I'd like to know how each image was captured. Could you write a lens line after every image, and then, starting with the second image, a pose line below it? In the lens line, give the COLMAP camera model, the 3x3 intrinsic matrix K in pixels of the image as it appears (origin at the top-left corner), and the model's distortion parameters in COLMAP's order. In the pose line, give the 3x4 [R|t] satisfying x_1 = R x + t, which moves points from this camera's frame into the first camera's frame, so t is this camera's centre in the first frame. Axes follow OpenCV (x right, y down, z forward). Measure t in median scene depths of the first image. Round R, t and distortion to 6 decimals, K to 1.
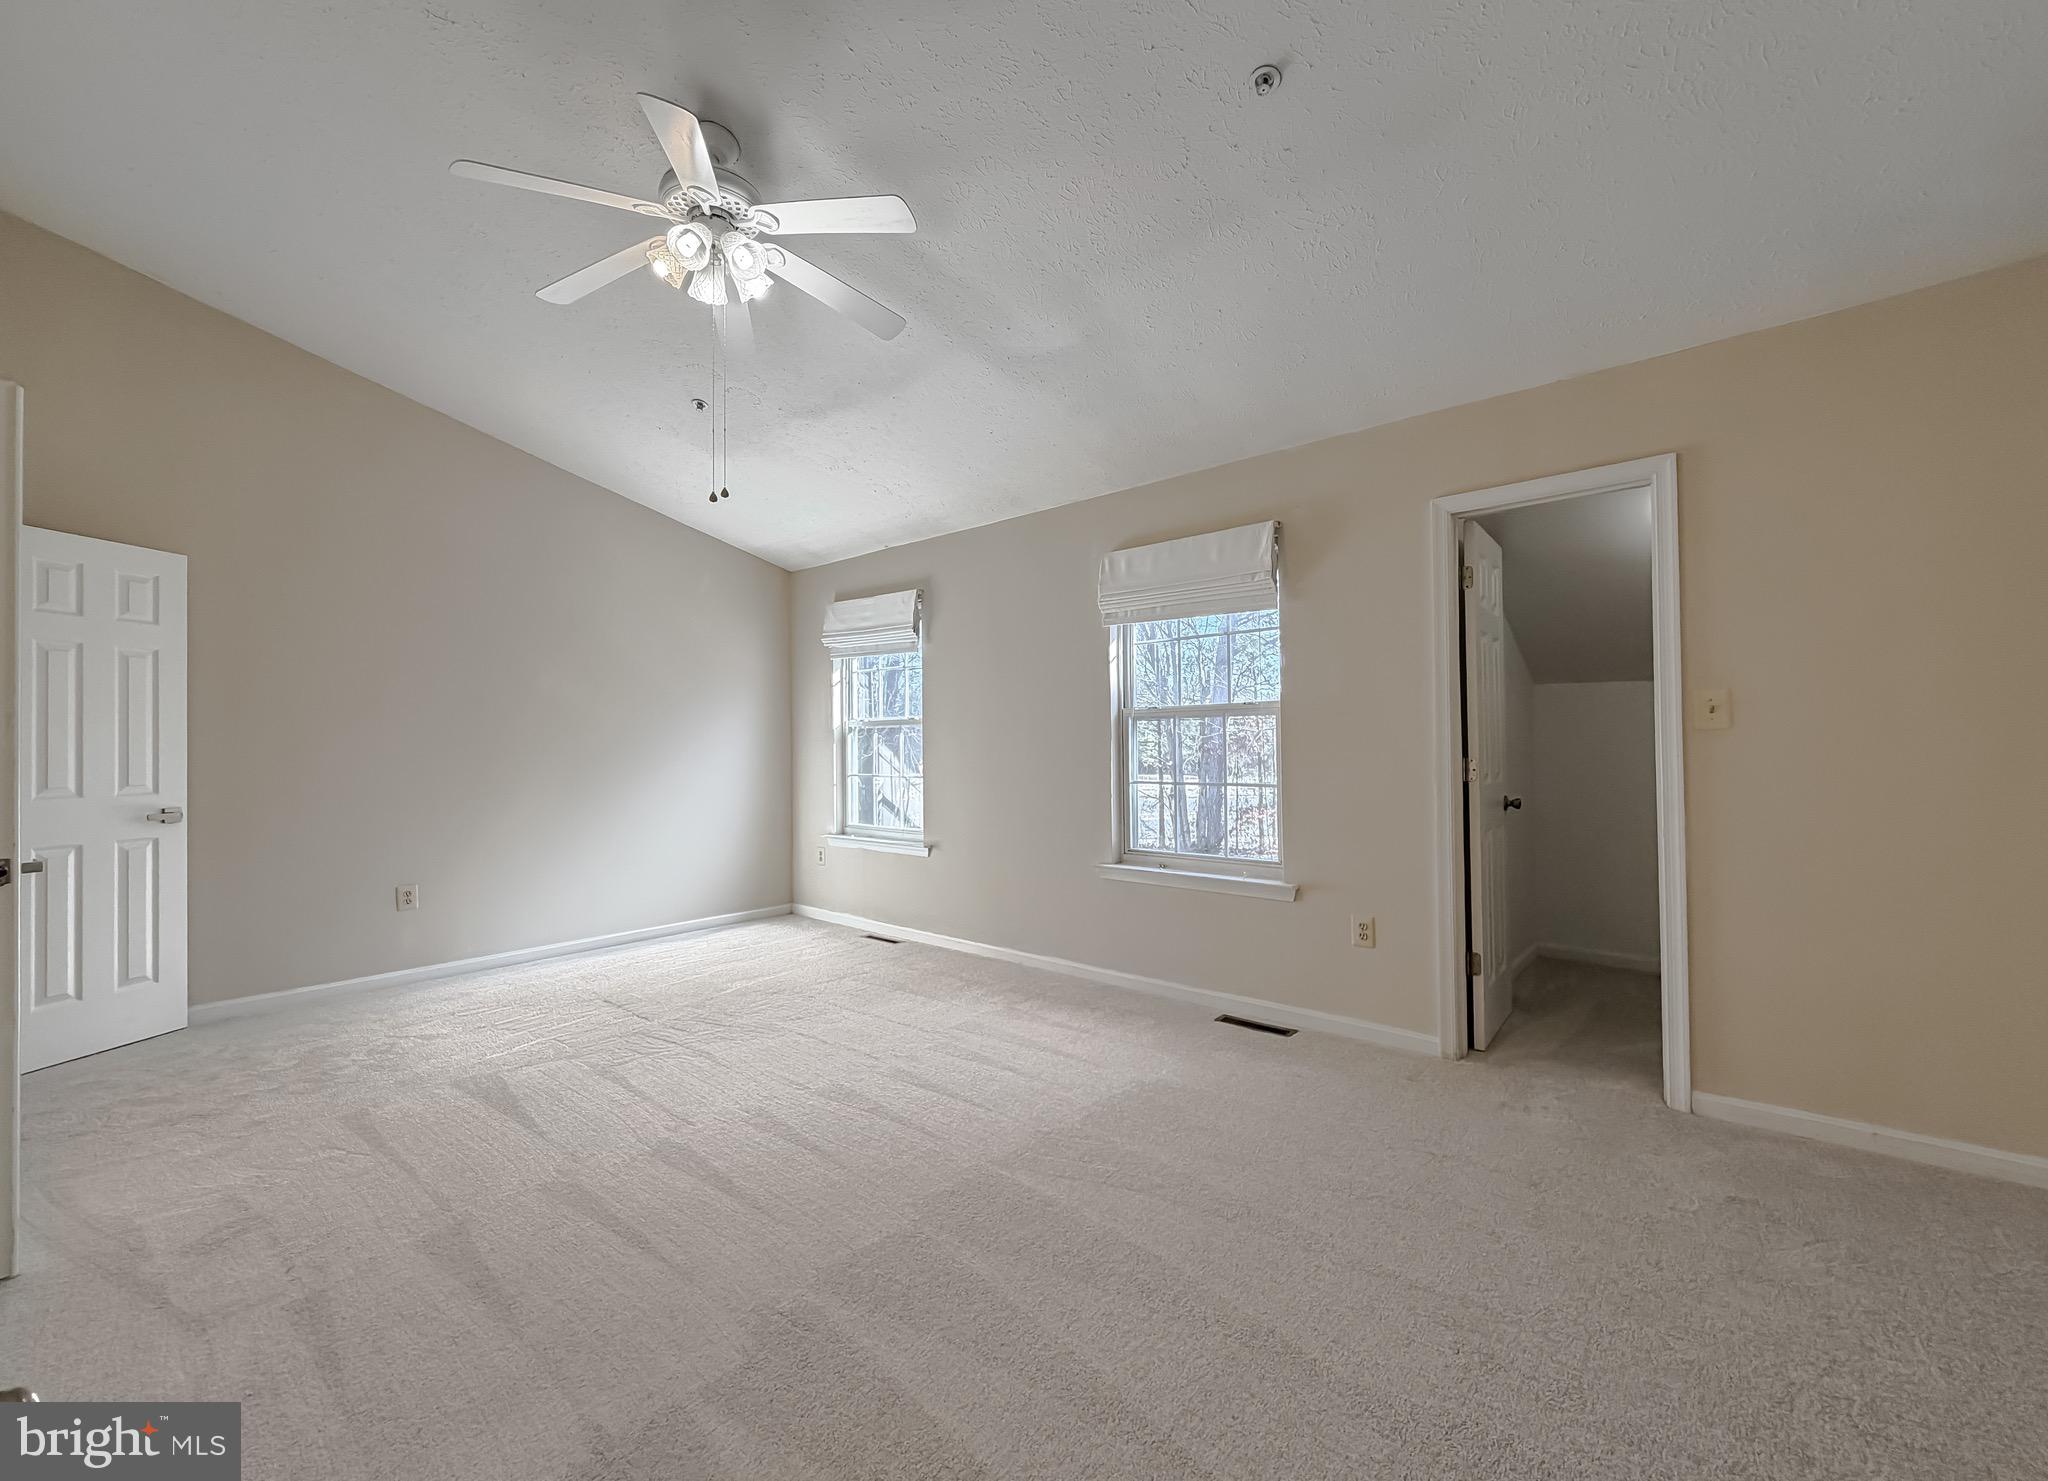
lens RADIAL K [[836.6, 0, 1054.8], [0, 836.6, 730.9], [0, 0, 1]] dist [0.002145, 0.000469]
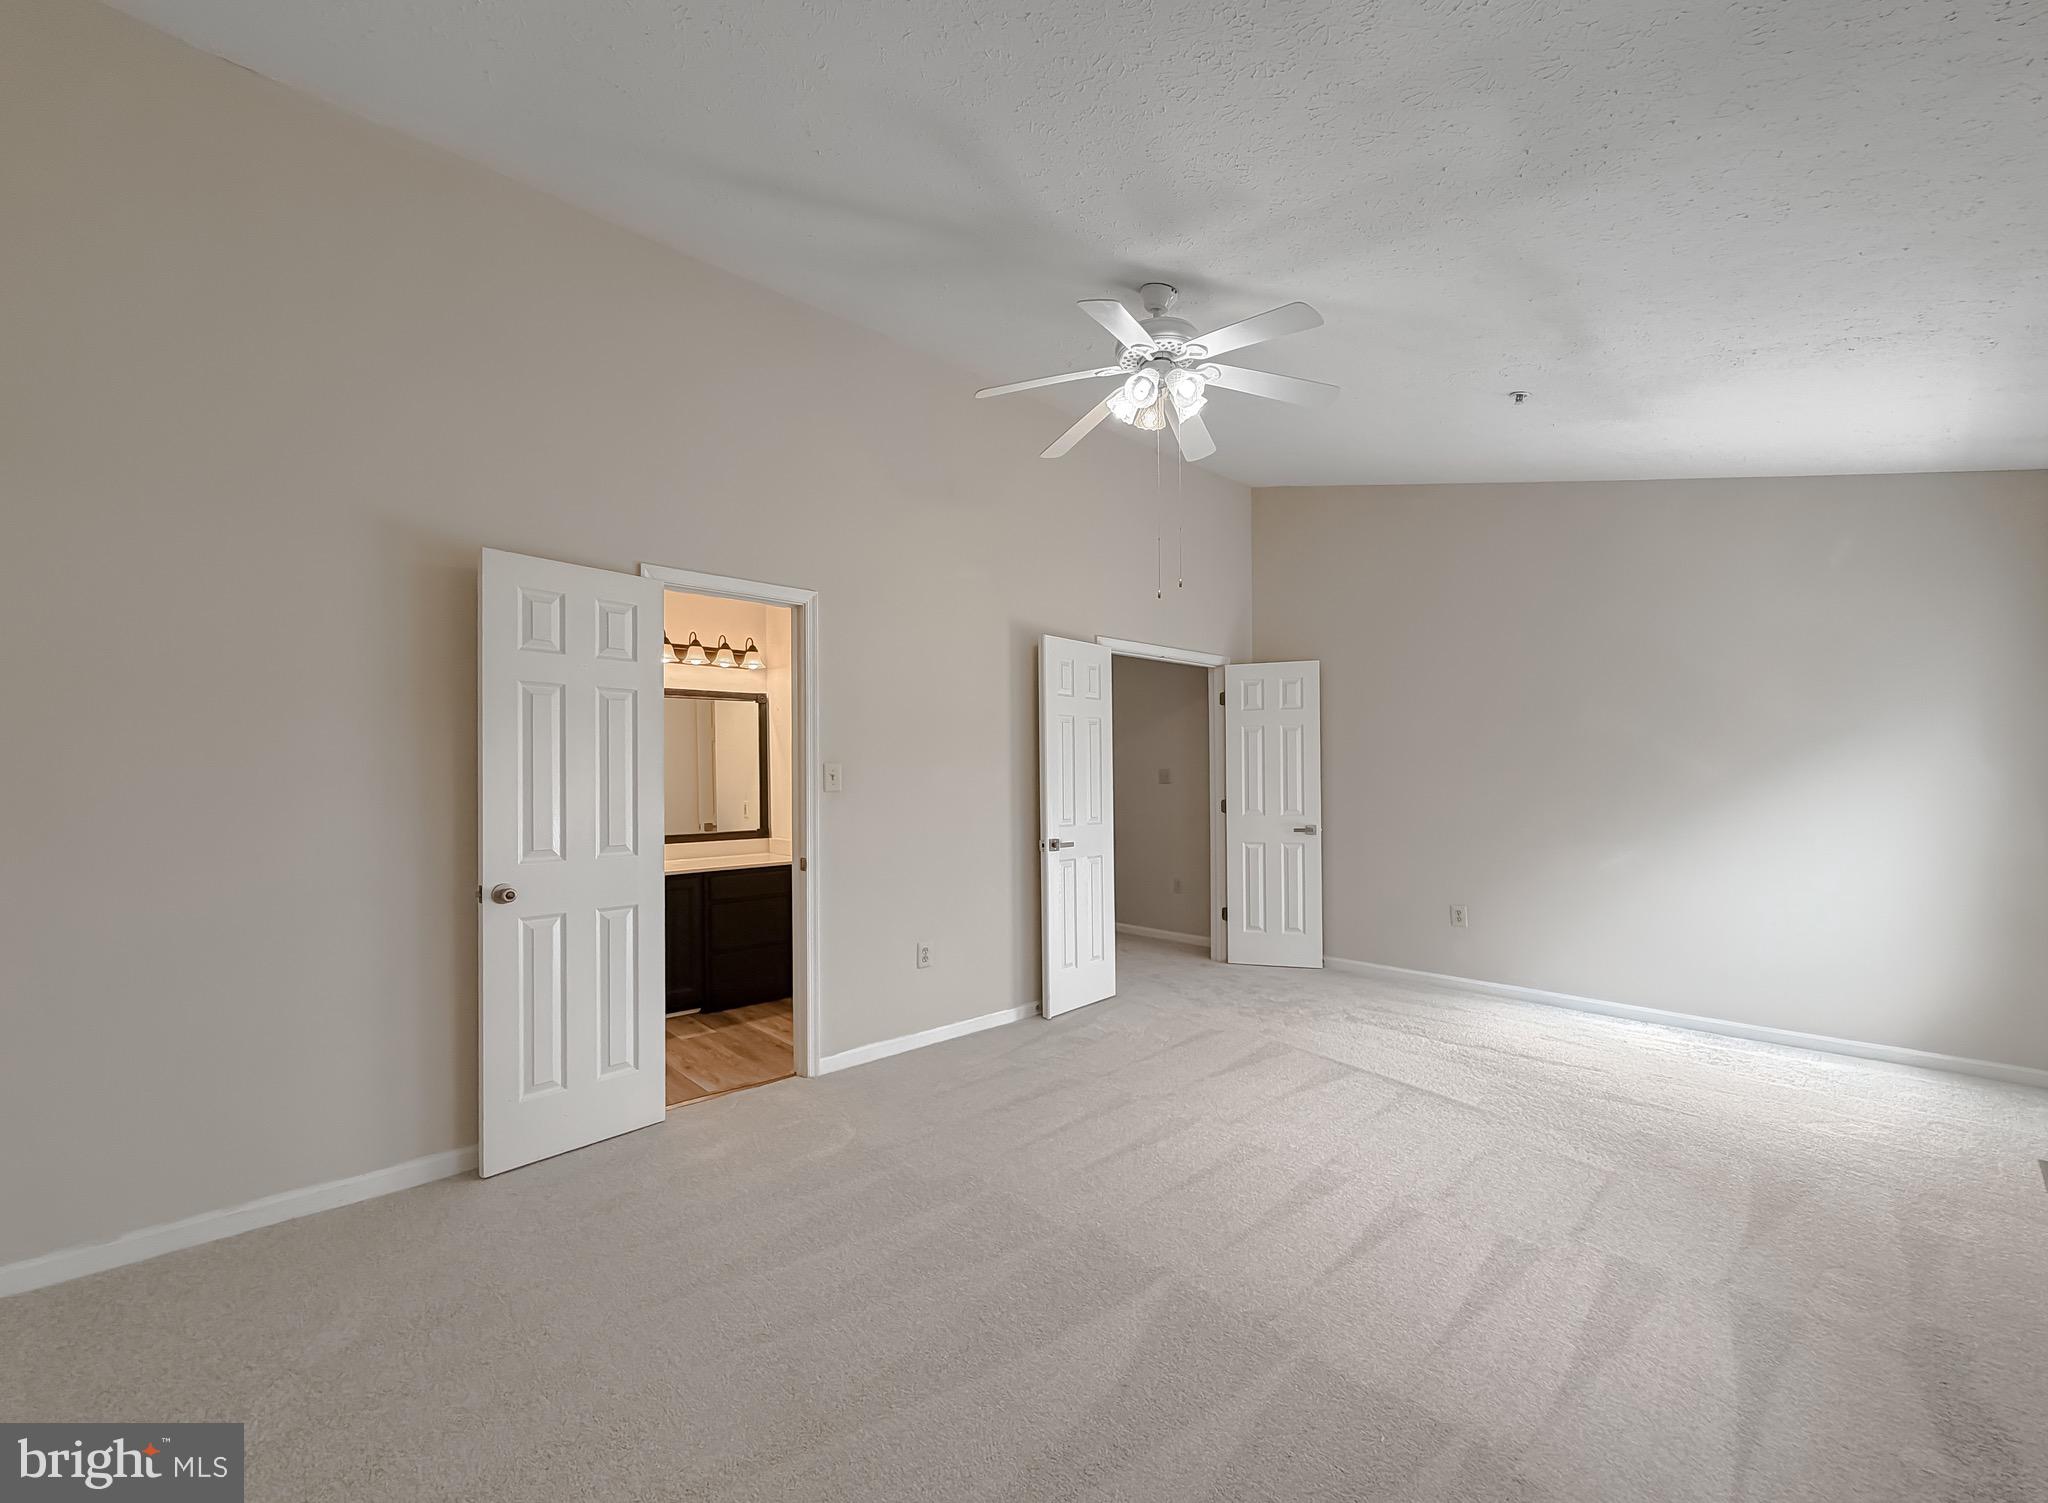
lens RADIAL K [[846.7, 0, 997.1], [0, 846.7, 777.2], [0, 0, 1]] dist [0.003649, 0.000168]
pose [[-0.154346, 0.008673, -0.987979, 0.586922], [0.026371, 0.999641, 0.004656, -0.018781], [0.987665, -0.025335, -0.154520, 0.667859]]
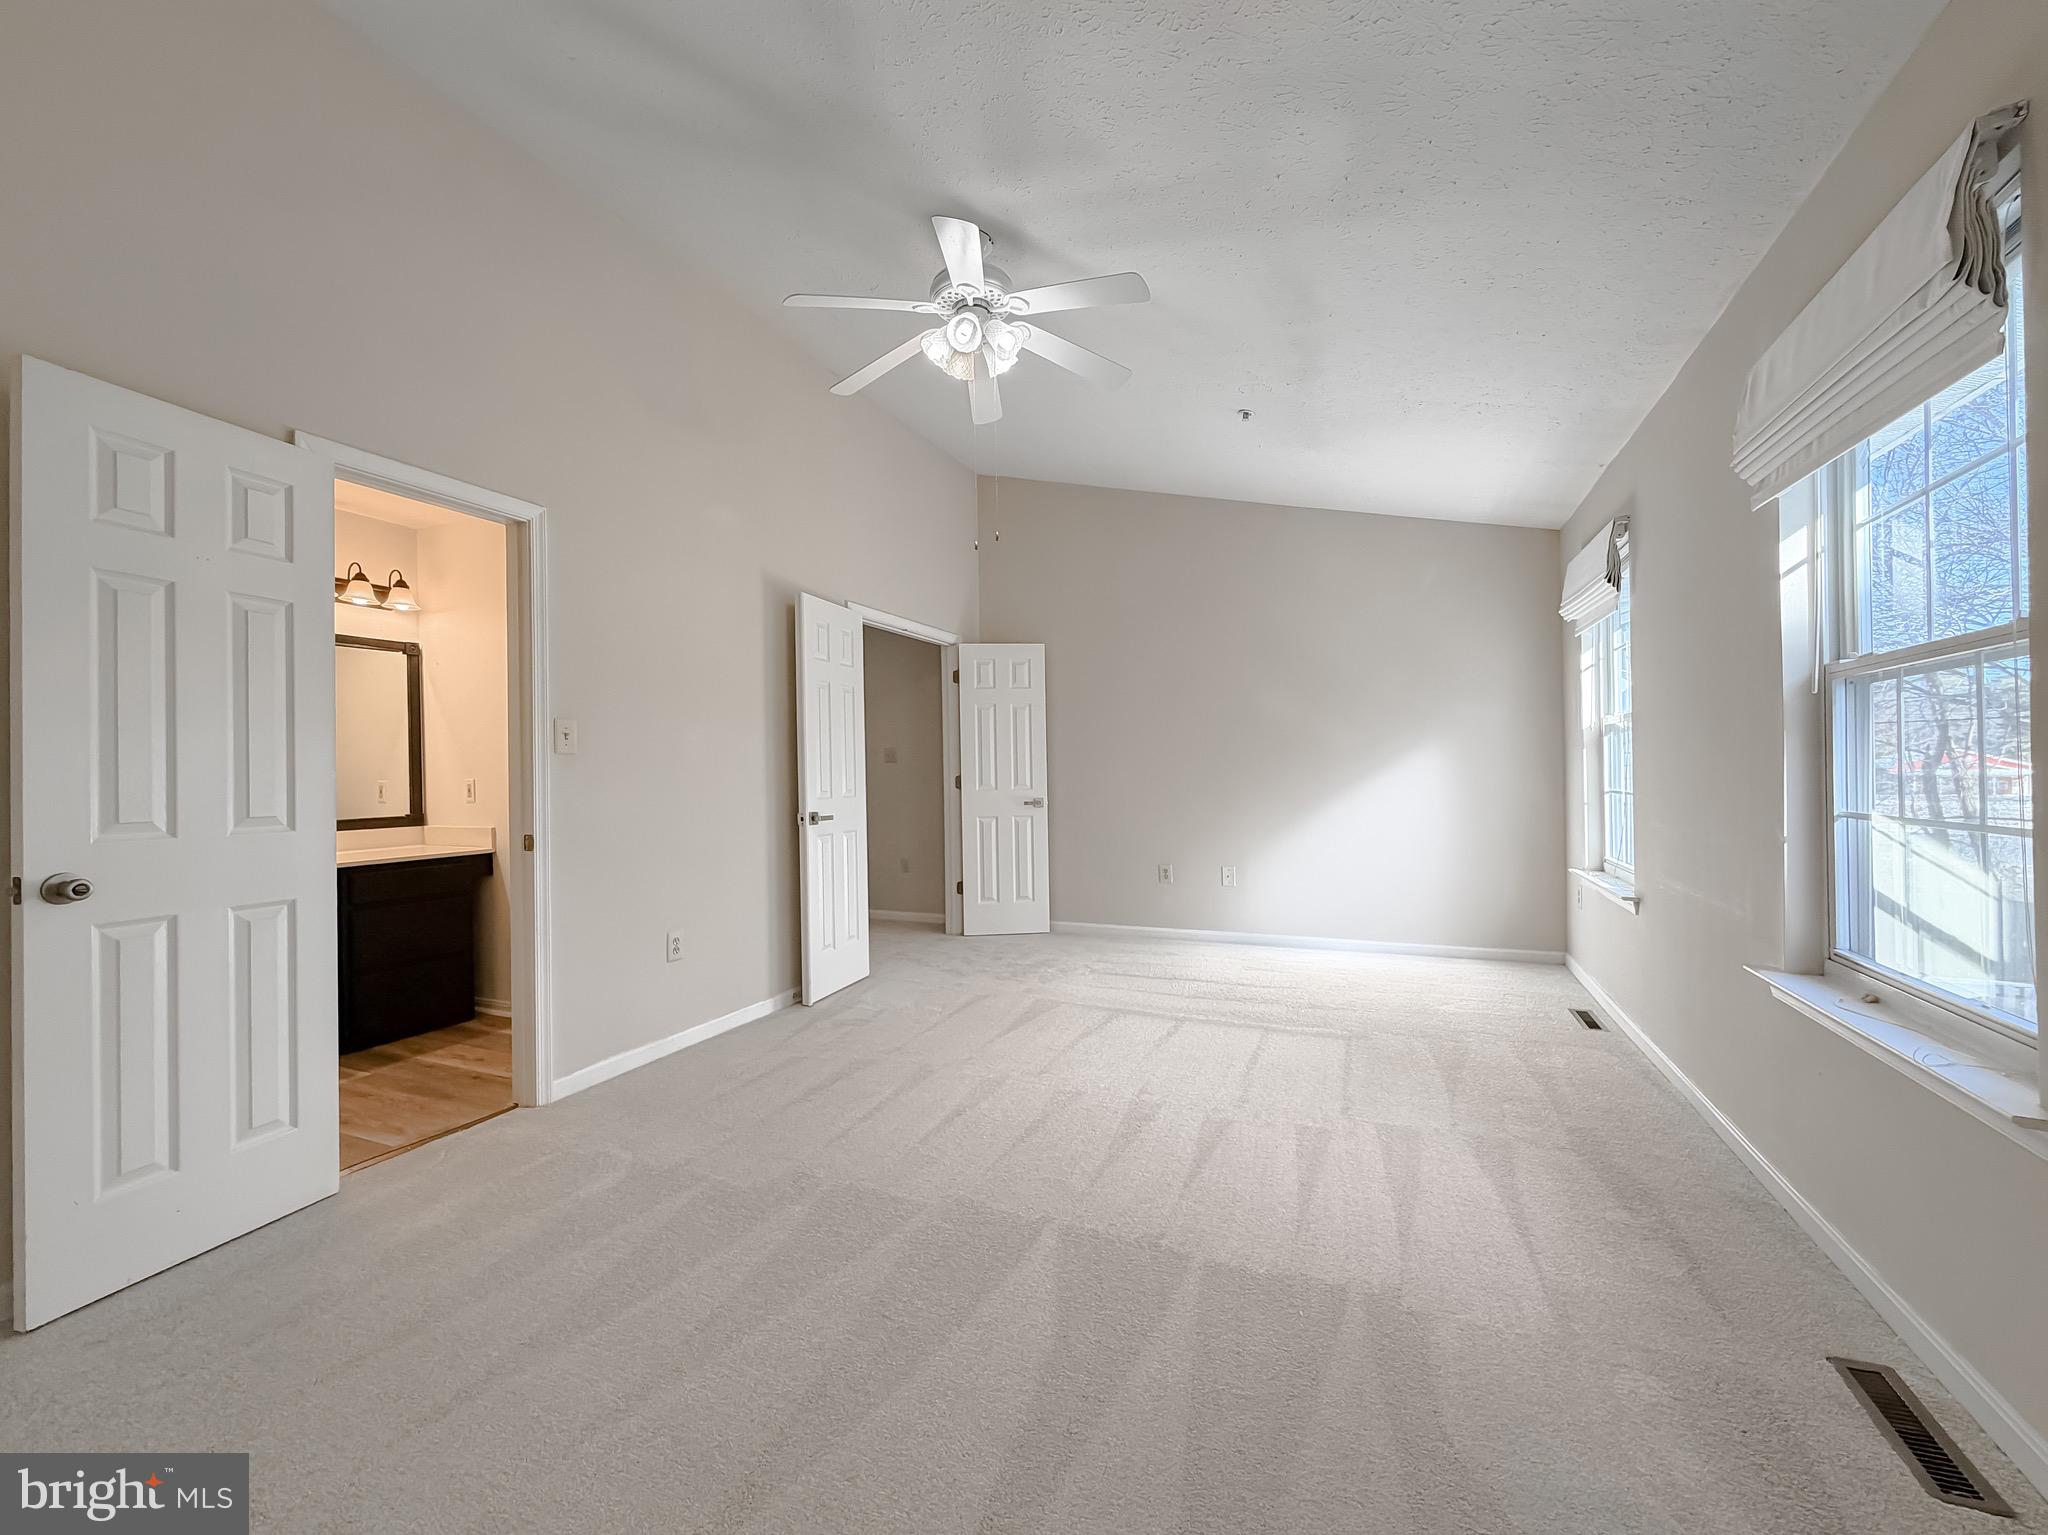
lens RADIAL K [[846.7, 0, 1016.1], [0, 846.7, 768.9], [0, 0, 1]] dist [0.003649, 0.000168]
pose [[0.272023, -0.000634, -0.962290, 0.534374], [0.027896, 0.999585, 0.007227, 0.022016], [0.961886, -0.028809, 0.271928, 0.503877]]
